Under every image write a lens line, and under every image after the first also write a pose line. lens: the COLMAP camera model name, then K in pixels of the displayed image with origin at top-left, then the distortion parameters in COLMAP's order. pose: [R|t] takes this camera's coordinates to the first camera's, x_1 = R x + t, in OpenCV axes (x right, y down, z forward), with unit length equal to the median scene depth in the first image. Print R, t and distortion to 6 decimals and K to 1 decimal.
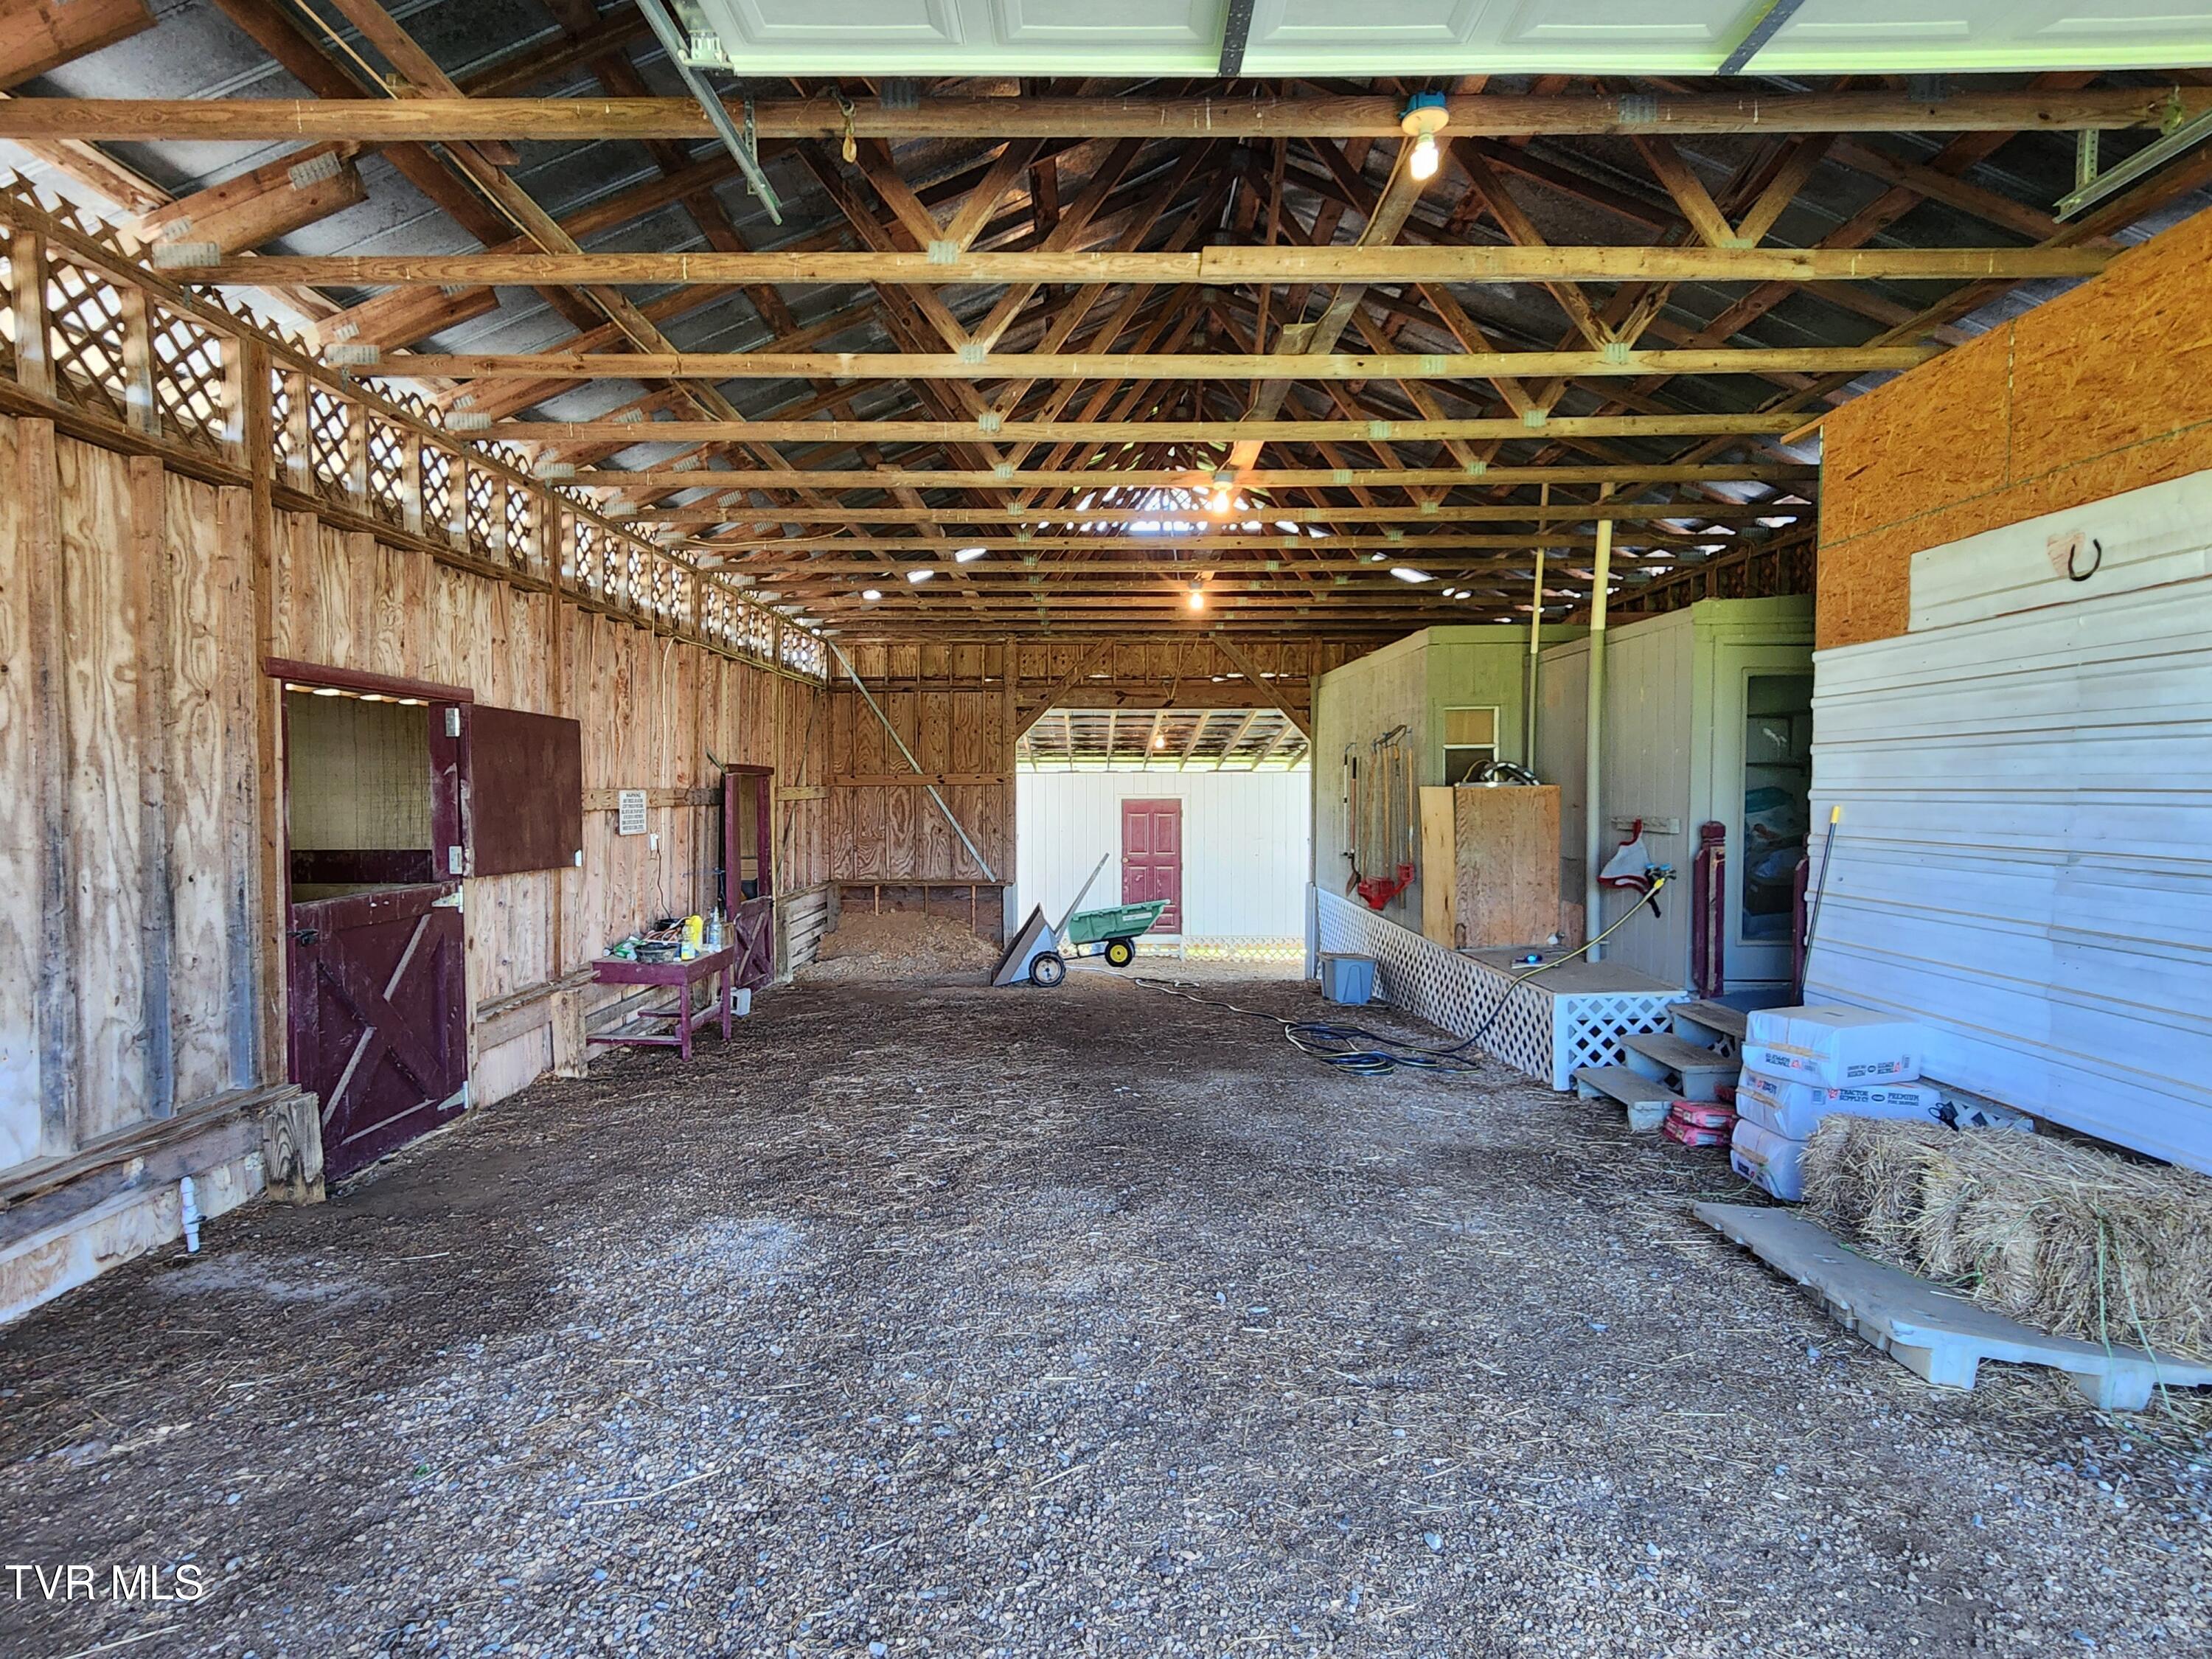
lens RADIAL K [[1123.9, 0, 1098.1], [0, 1123.9, 834.4], [0, 0, 1]] dist [-0.000330, 0.002039]
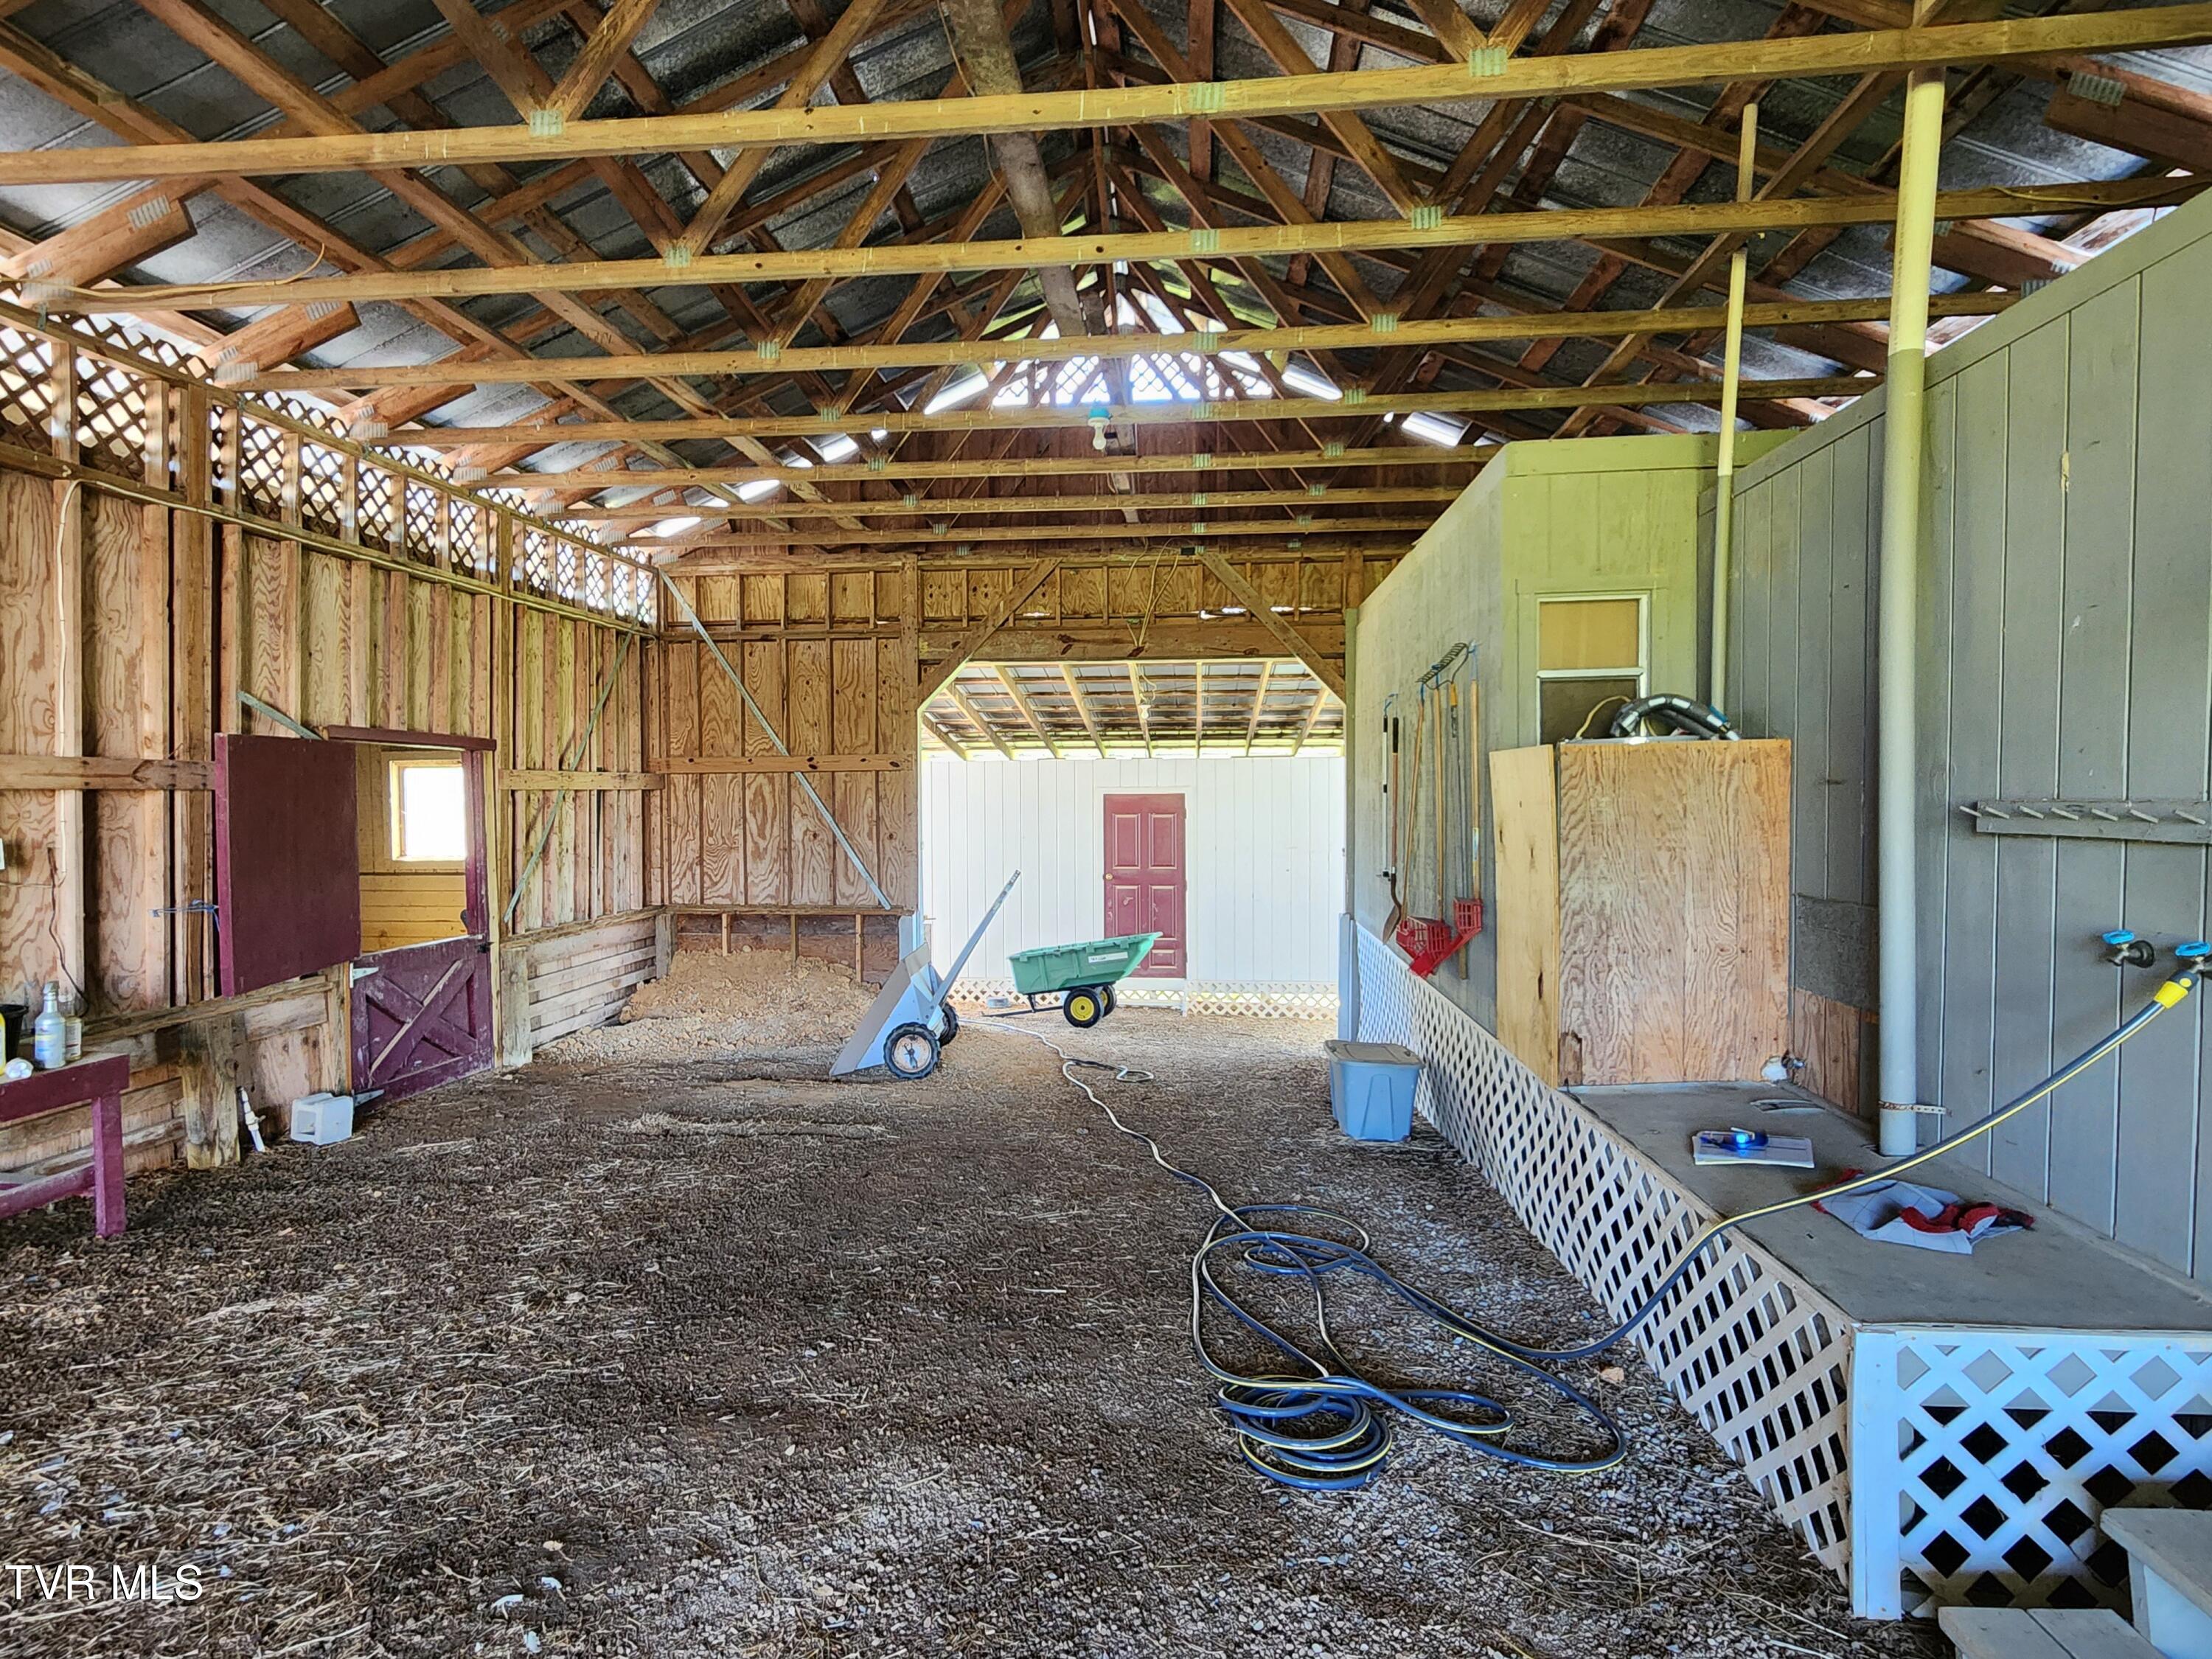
lens RADIAL K [[1117.8, 0, 1091.6], [0, 1117.8, 831.5], [0, 0, 1]] dist [-0.002163, 0.000105]
pose [[0.994886, 0.001482, -0.100993, 0.252154], [-0.002405, 0.999956, -0.009022, -0.000703], [0.100976, 0.009219, 0.994846, 0.760241]]
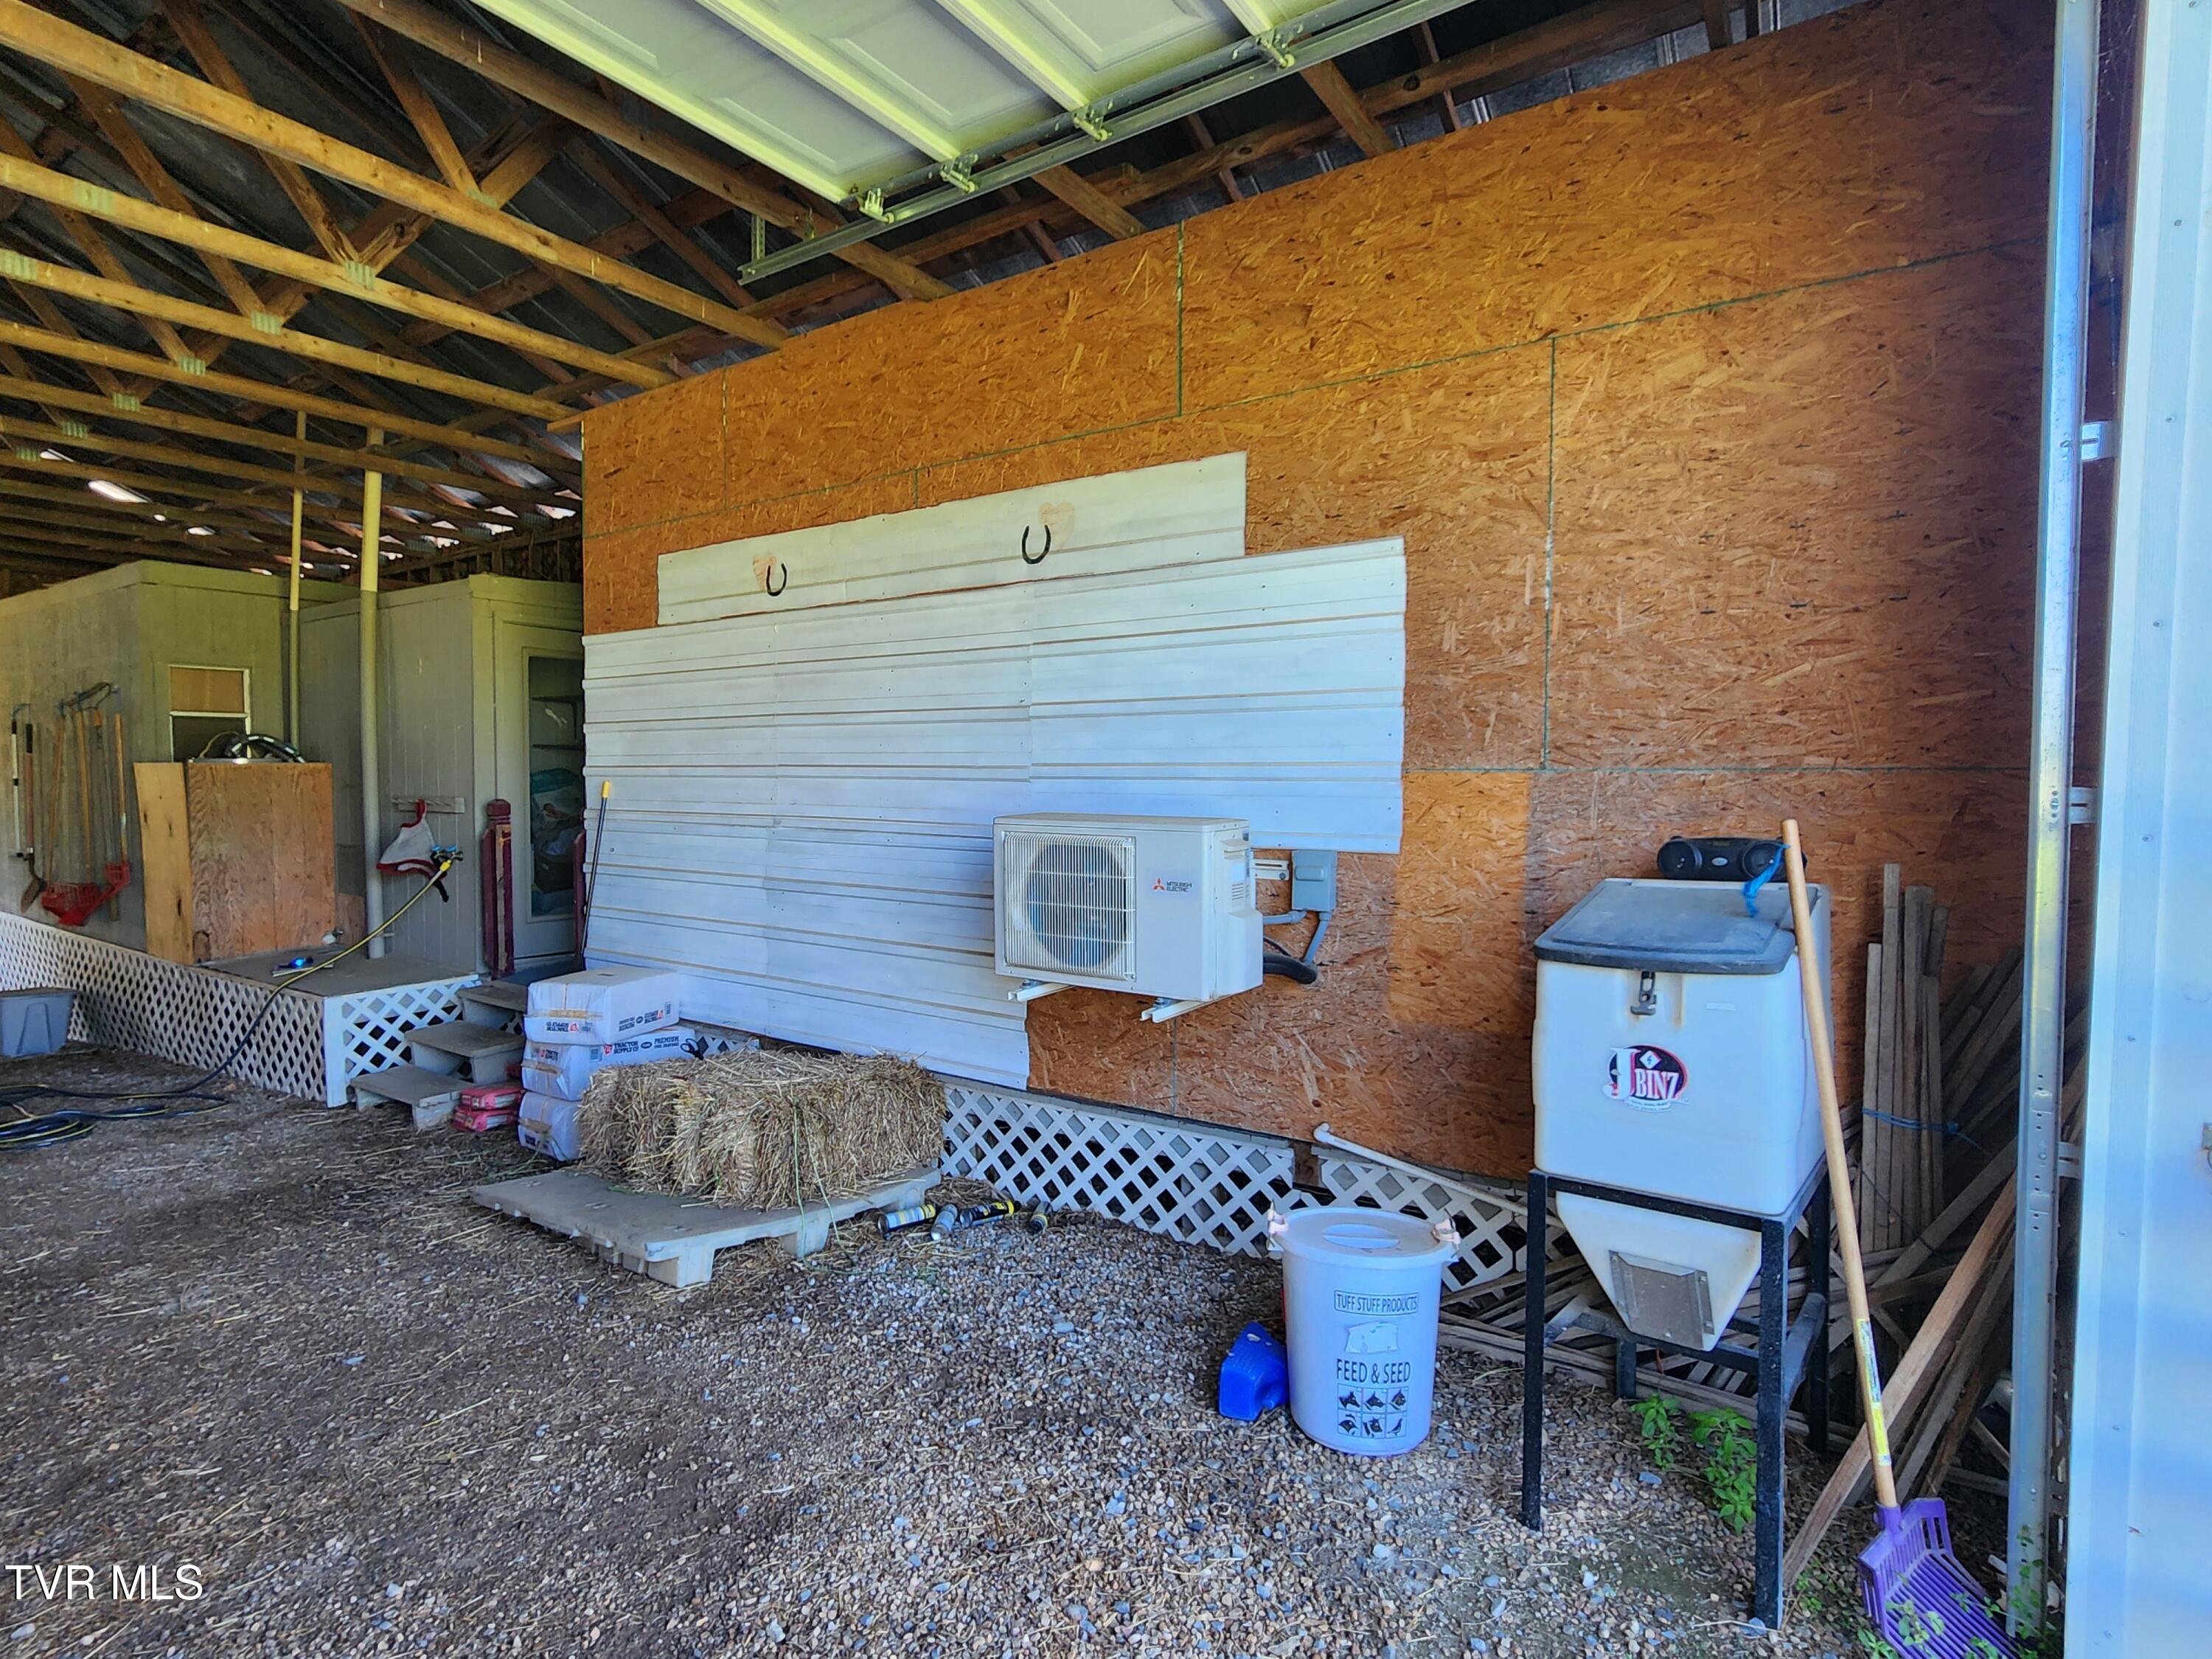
lens RADIAL K [[1117.8, 0, 1091.6], [0, 1117.8, 831.5], [0, 0, 1]] dist [-0.002163, 0.000105]
pose [[0.568568, -0.029925, 0.822092, 0.040404], [0.025772, 0.999496, 0.018559, 0.013498], [-0.822233, 0.010635, 0.569052, 0.014427]]
